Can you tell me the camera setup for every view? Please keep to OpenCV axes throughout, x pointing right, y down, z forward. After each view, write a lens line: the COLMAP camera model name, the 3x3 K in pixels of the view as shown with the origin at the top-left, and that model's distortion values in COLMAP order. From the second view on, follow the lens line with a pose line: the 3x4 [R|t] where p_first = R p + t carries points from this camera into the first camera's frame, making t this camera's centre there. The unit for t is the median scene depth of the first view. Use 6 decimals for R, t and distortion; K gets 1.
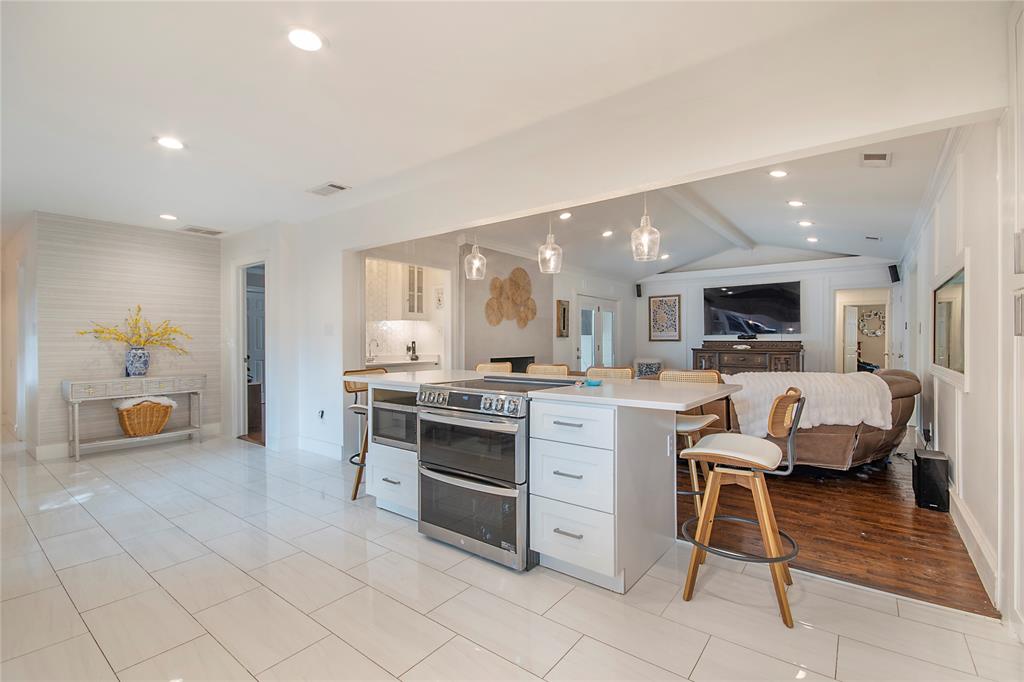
lens RADIAL K [[460.9, 0, 517.4], [0, 460.9, 343.2], [0, 0, 1]] dist [0.000662, -0.000172]
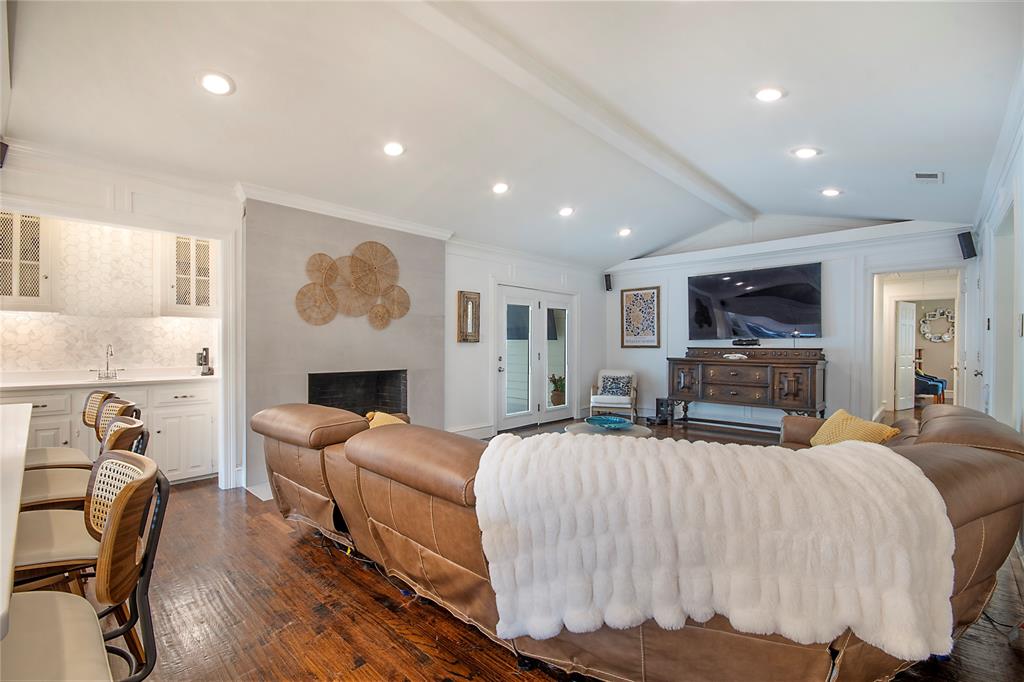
lens RADIAL K [[456.3, 0, 512.1], [0, 456.3, 347.3], [0, 0, 1]] dist [-0.005758, -0.000793]
pose [[0.994715, 0.002896, -0.102635, 0.218567], [-0.003120, 0.999993, -0.002023, -0.003462], [0.102628, 0.002332, 0.994717, 0.267045]]
